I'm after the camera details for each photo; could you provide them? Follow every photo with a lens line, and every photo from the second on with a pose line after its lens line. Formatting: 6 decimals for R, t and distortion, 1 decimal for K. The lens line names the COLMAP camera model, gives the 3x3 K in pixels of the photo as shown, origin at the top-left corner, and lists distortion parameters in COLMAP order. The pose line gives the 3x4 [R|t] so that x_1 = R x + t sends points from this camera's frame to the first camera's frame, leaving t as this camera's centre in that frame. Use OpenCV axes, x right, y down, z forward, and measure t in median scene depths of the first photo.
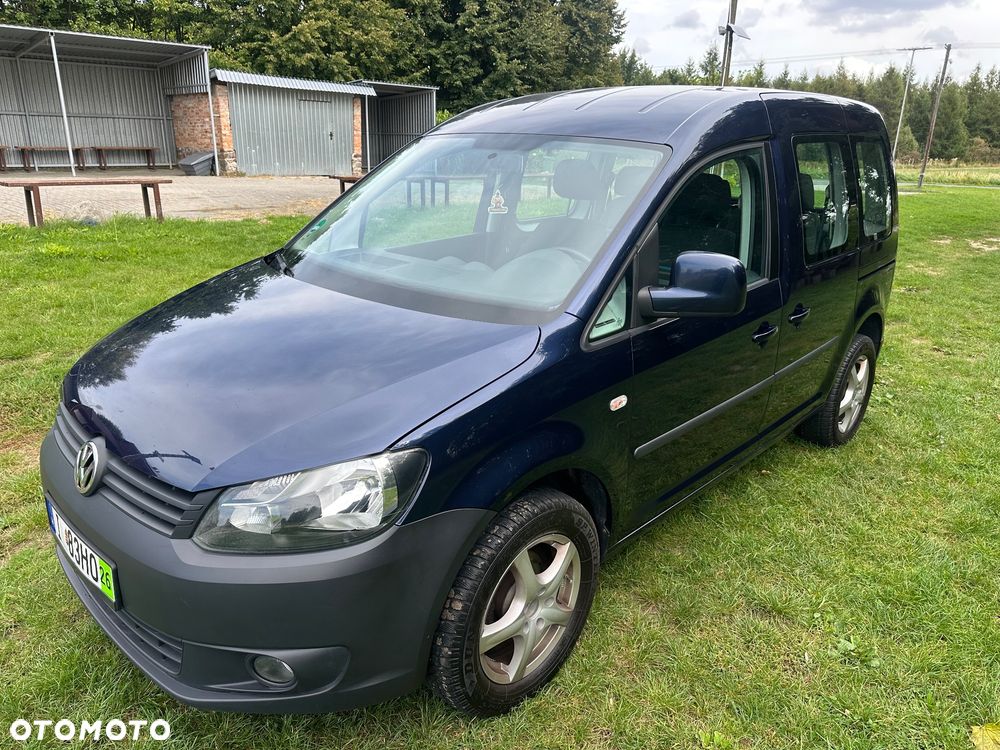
lens RADIAL K [[726.8, 0, 503.5], [0, 726.8, 381.6], [0, 0, 1]] dist [0.029642, -0.041021]
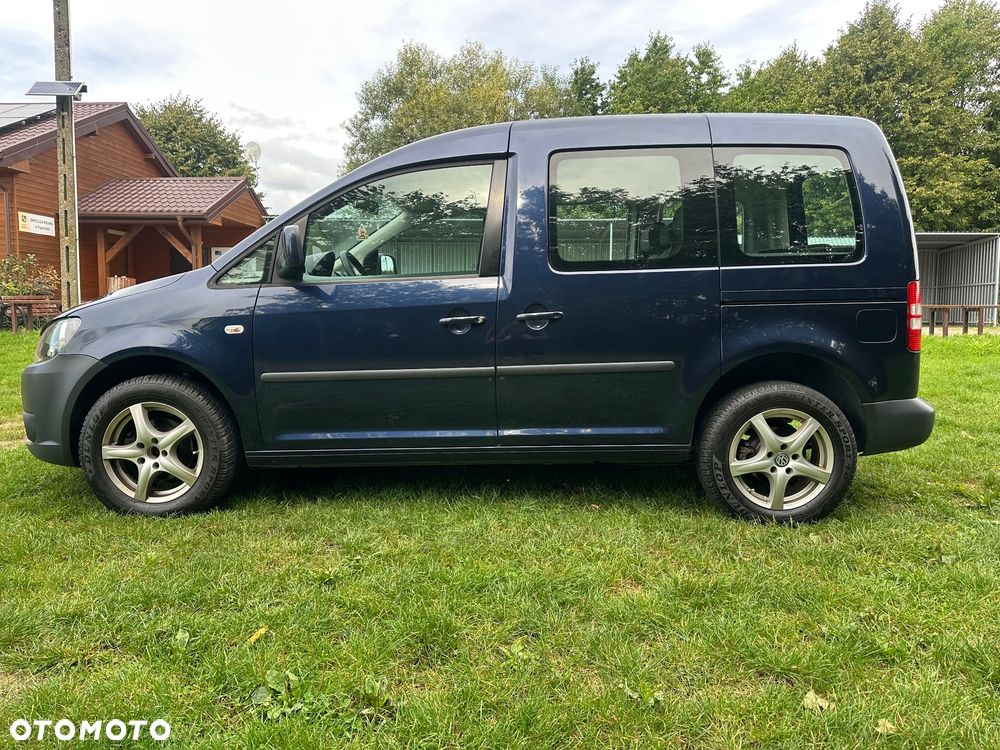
lens RADIAL K [[726.8, 0, 503.4], [0, 726.8, 365.0], [0, 0, 1]] dist [0.029642, -0.041021]
pose [[0.663274, 0.028205, -0.747845, 1.246343], [-0.221605, 0.961876, -0.160267, 0.165005], [0.714814, 0.272027, 0.644237, 0.375922]]
